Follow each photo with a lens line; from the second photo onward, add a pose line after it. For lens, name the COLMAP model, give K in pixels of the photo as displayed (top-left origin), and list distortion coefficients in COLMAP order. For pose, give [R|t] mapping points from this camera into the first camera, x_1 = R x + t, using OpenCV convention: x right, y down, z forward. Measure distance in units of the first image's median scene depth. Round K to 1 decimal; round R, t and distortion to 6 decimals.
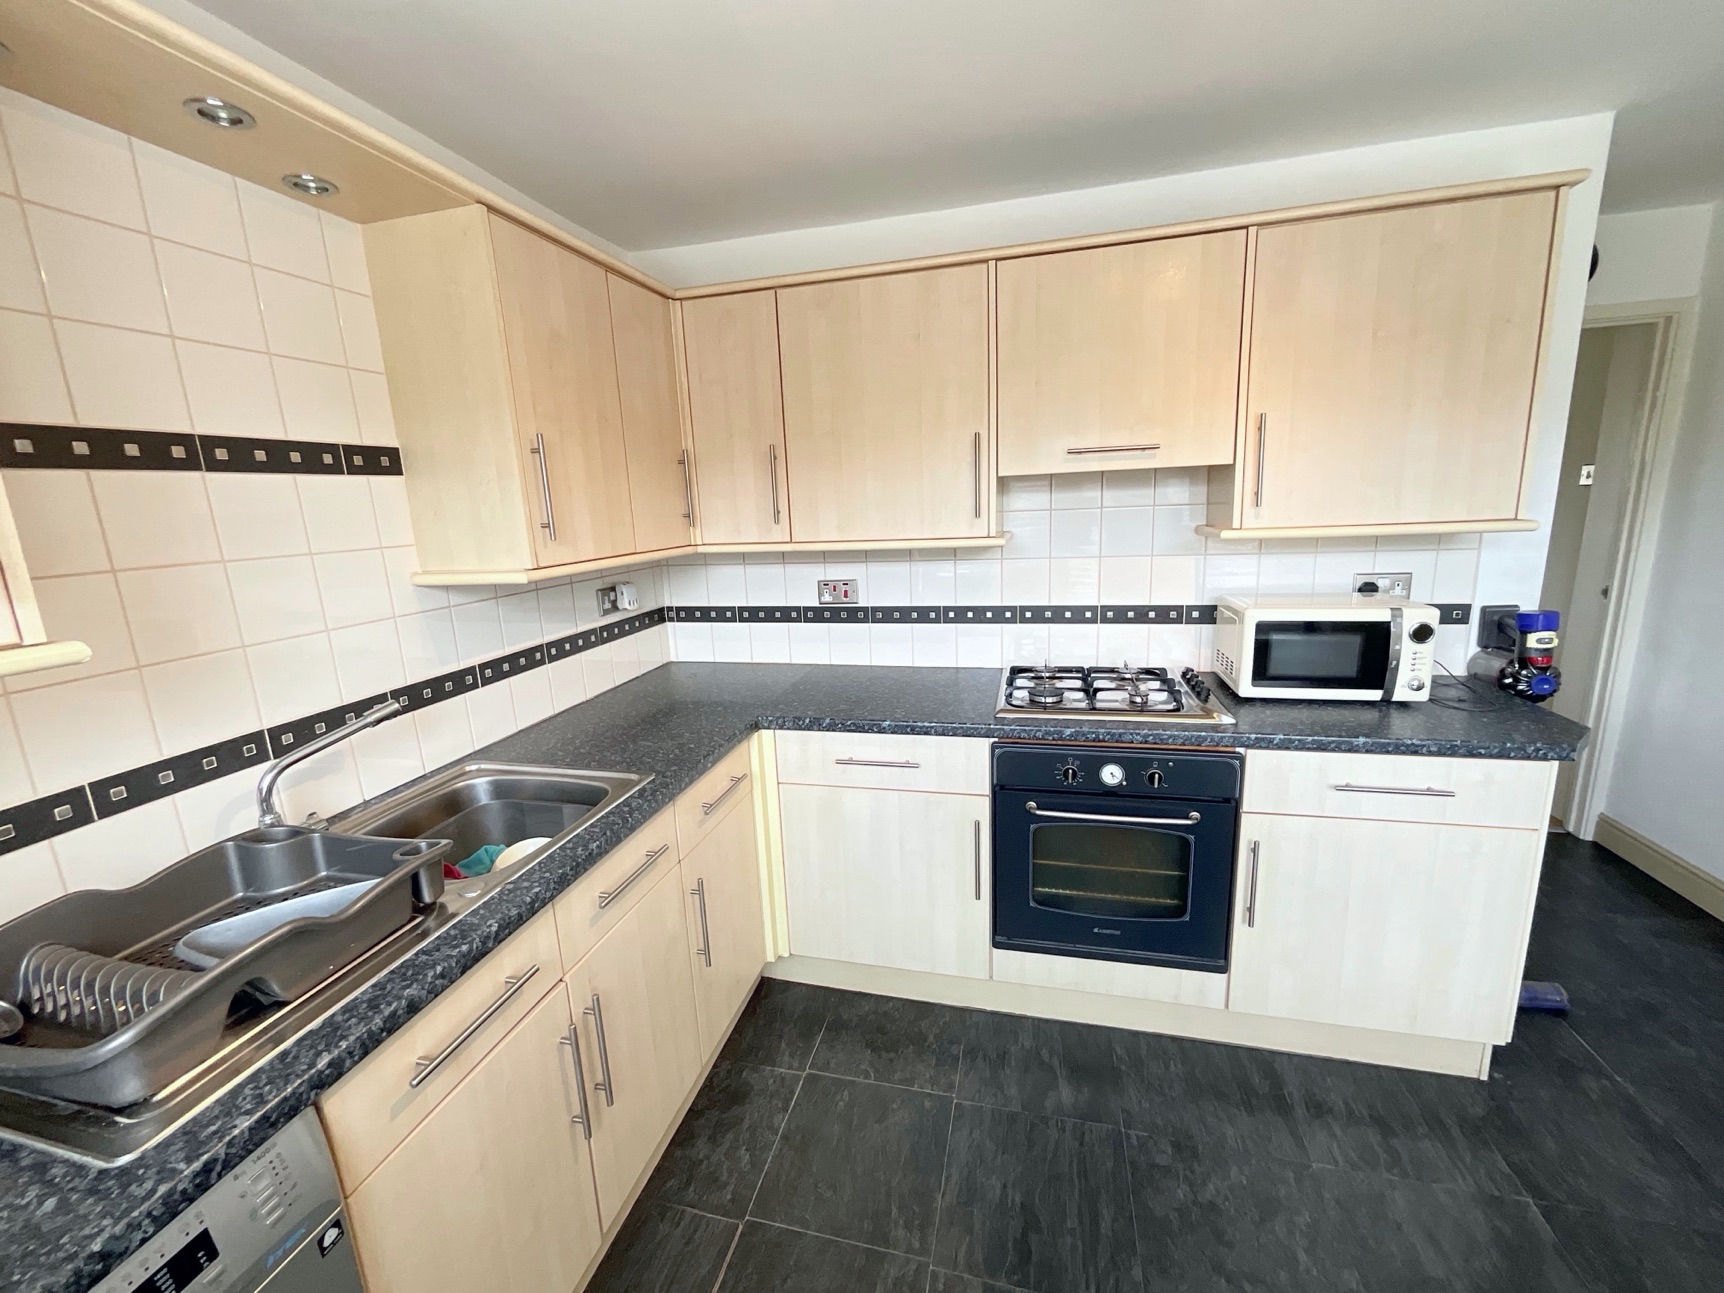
lens RADIAL K [[697.6, 0, 865.6], [0, 697.6, 644.0], [0, 0, 1]] dist [0.000273, 0.000305]
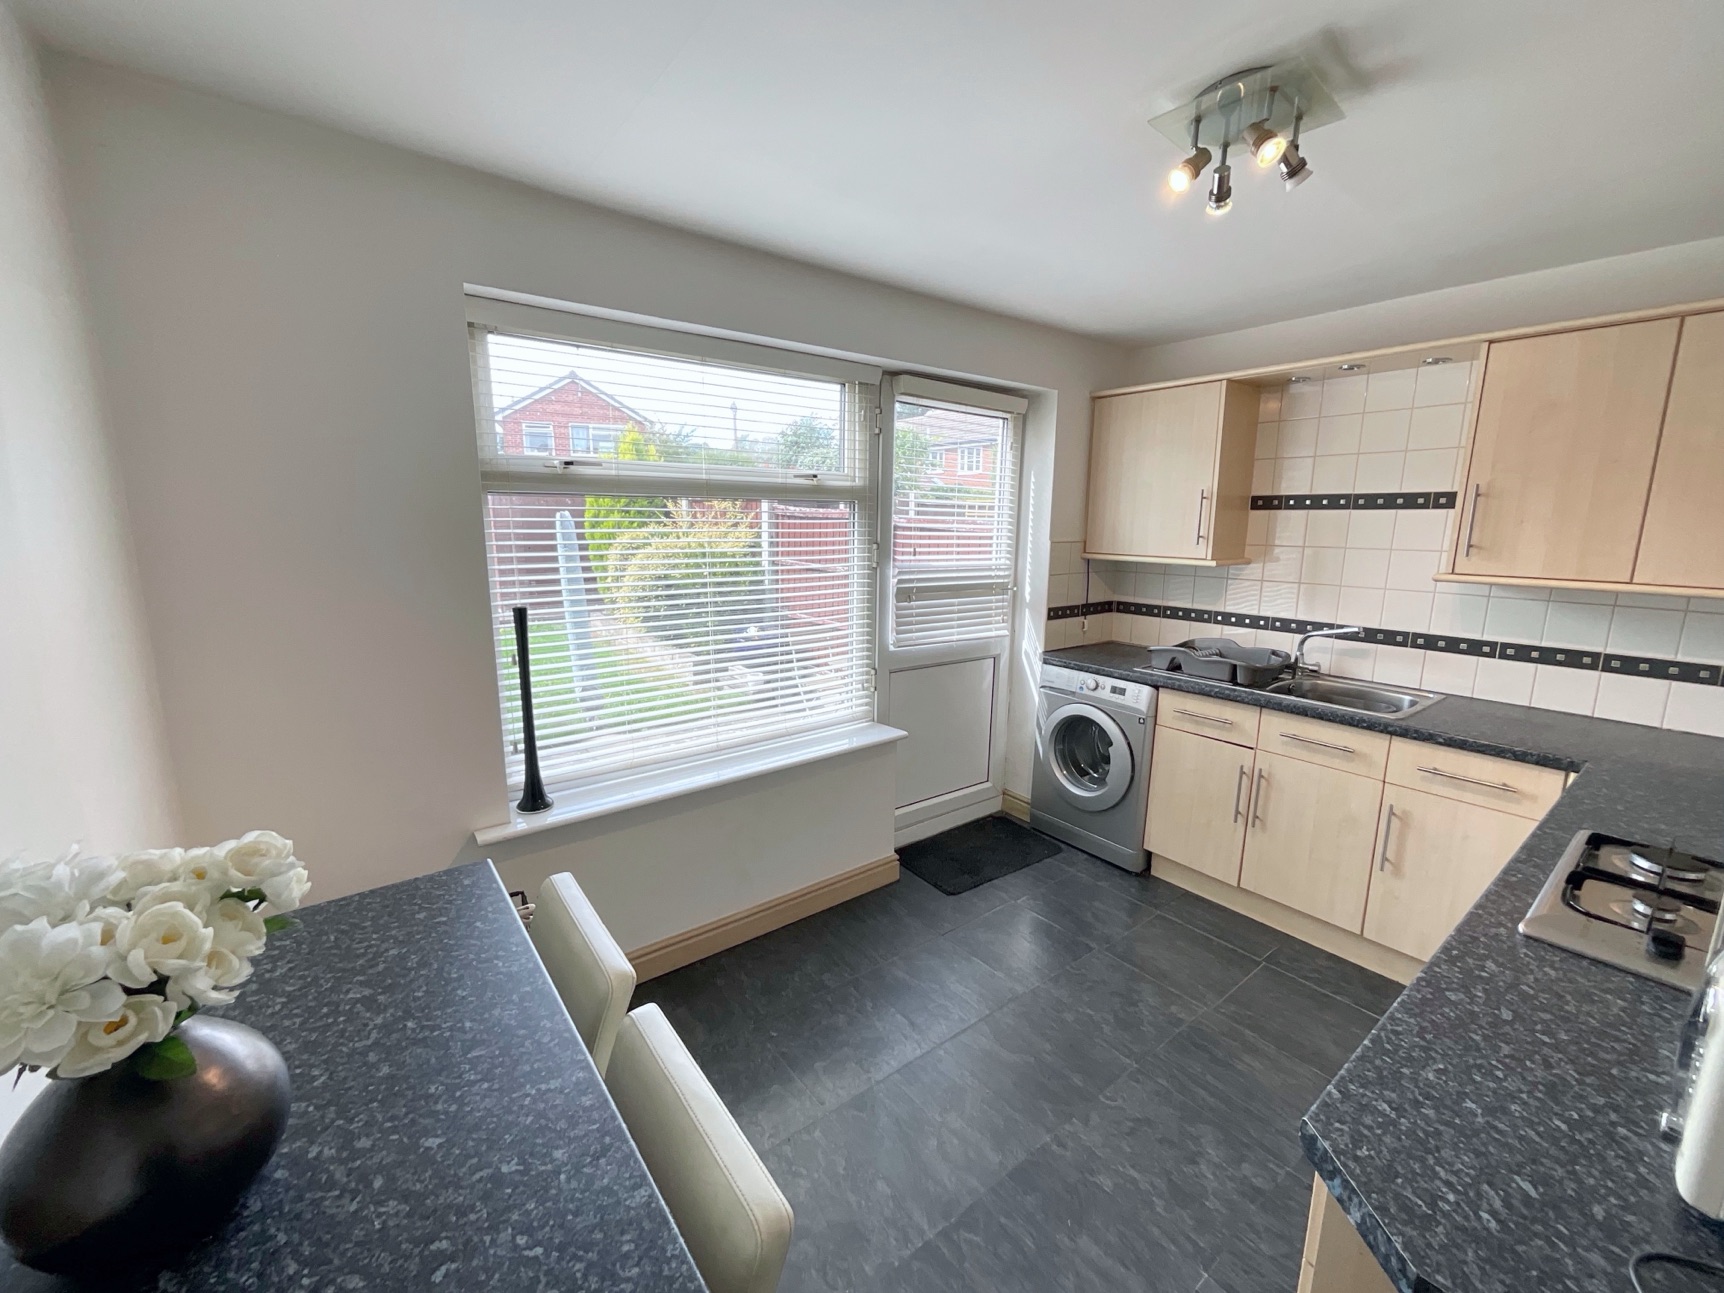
lens RADIAL K [[703.8, 0, 857.7], [0, 703.8, 642.8], [0, 0, 1]] dist [0.001233, 0.000263]
pose [[-0.621087, 0.177311, -0.763421, 1.266329], [-0.141410, 0.932733, 0.331681, -0.245719], [0.770879, 0.313958, -0.554234, 0.760851]]
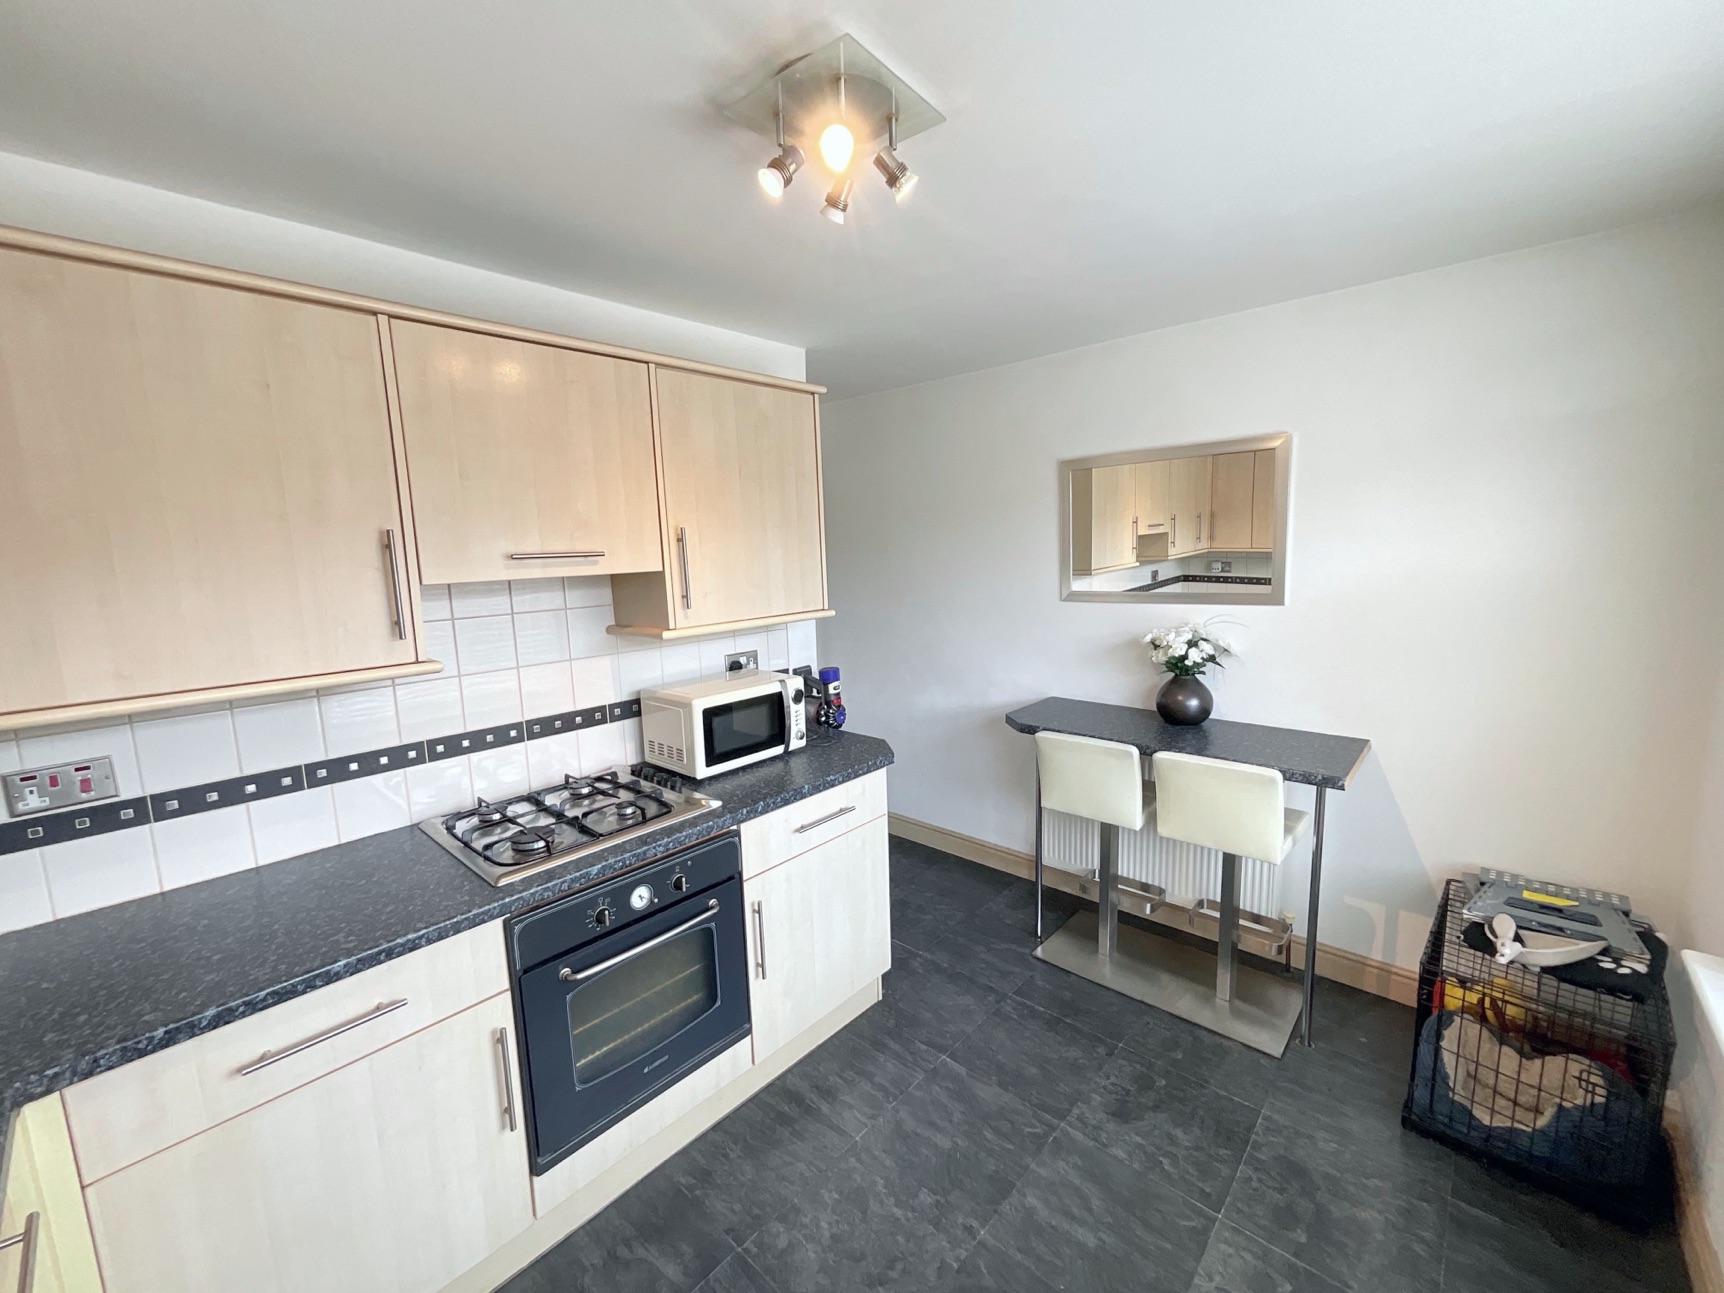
lens RADIAL K [[698.3, 0, 863.7], [0, 698.3, 644.7], [0, 0, 1]] dist [-0.002129, -0.000243]
pose [[0.472799, -0.096204, 0.875903, -0.284248], [0.187371, 0.982266, 0.006747, -0.092799], [-0.861019, 0.160929, 0.482440, 0.221580]]
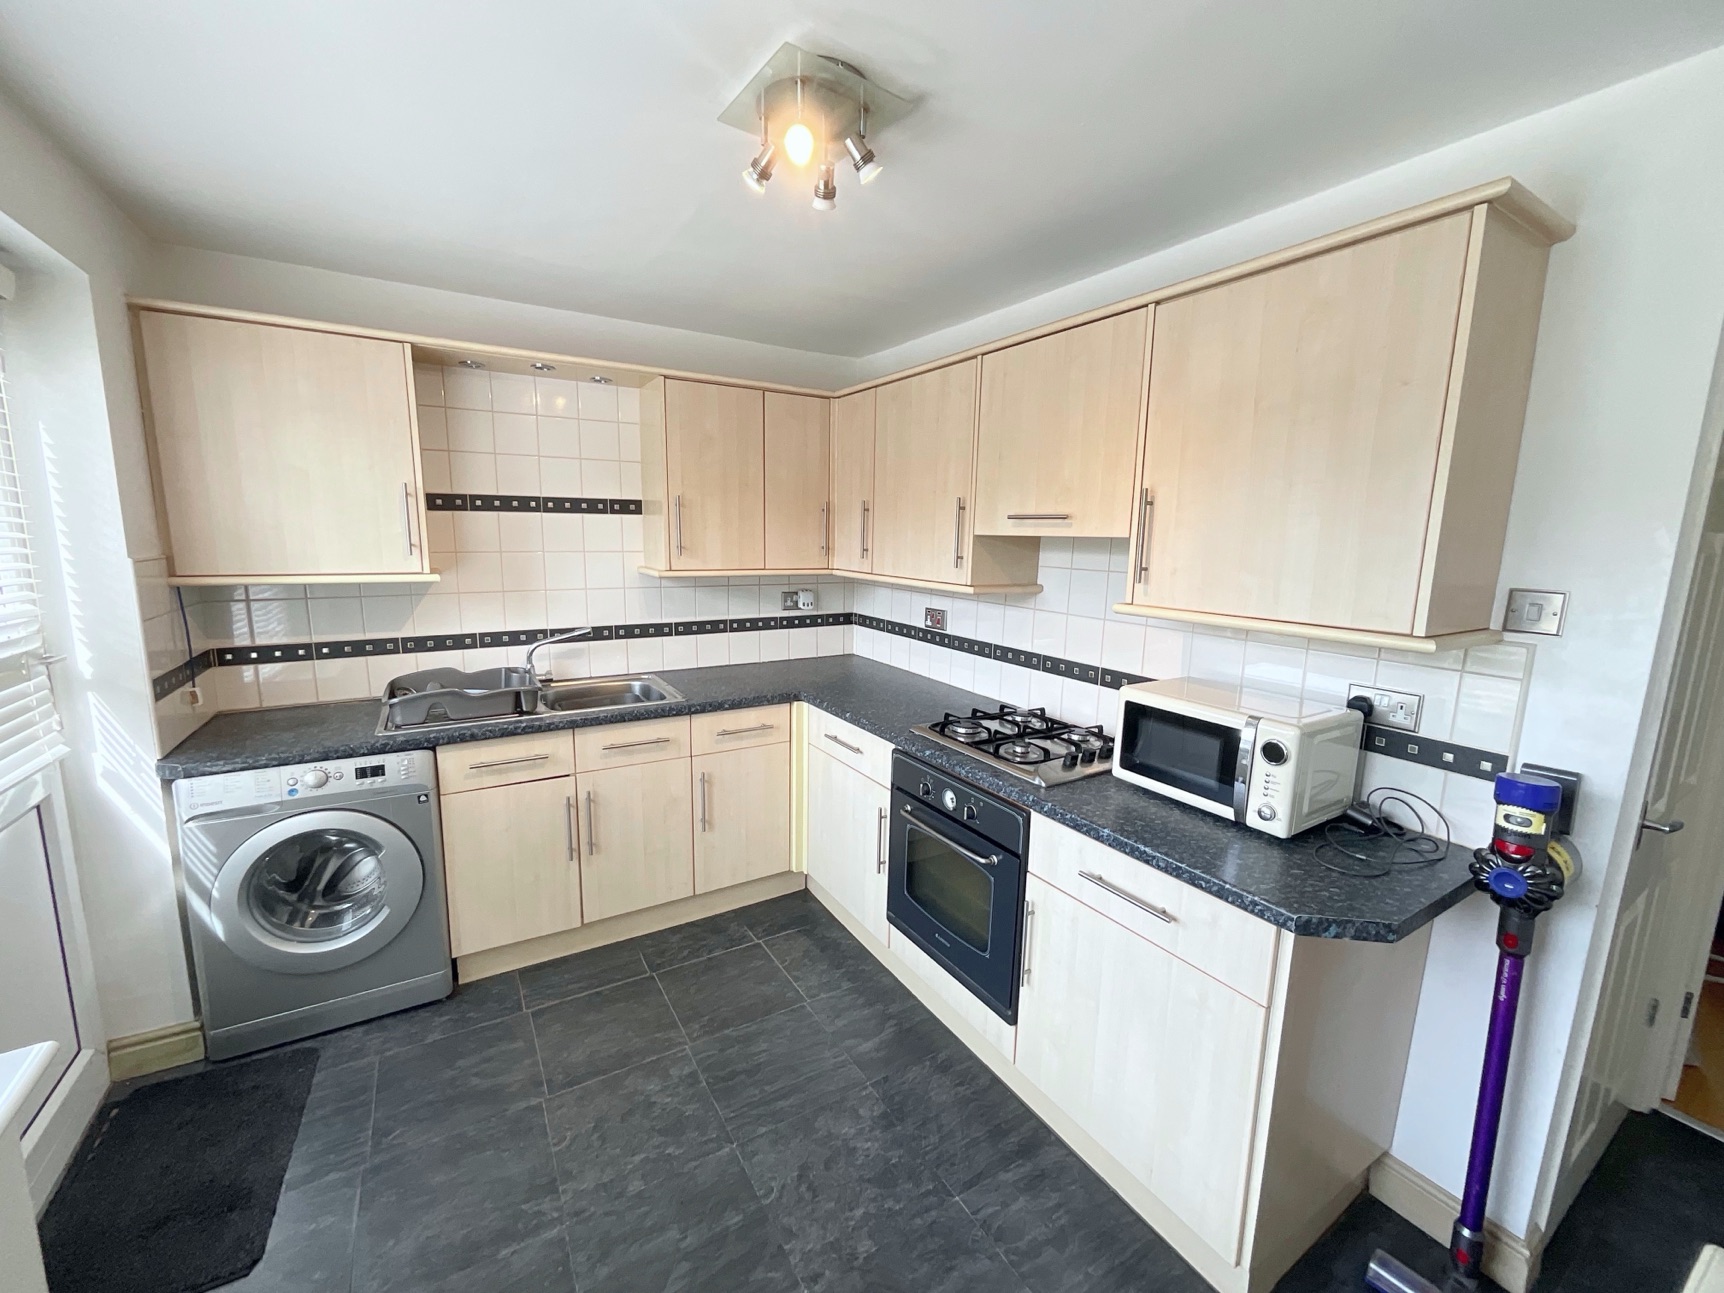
lens RADIAL K [[706.3, 0, 863.9], [0, 706.3, 644.4], [0, 0, 1]] dist [0.000409, 0.000220]
pose [[0.715490, 0.169598, -0.677725, 0.946009], [-0.191852, 0.980489, 0.042821, -0.080391], [0.671765, 0.099385, 0.734067, 0.031220]]
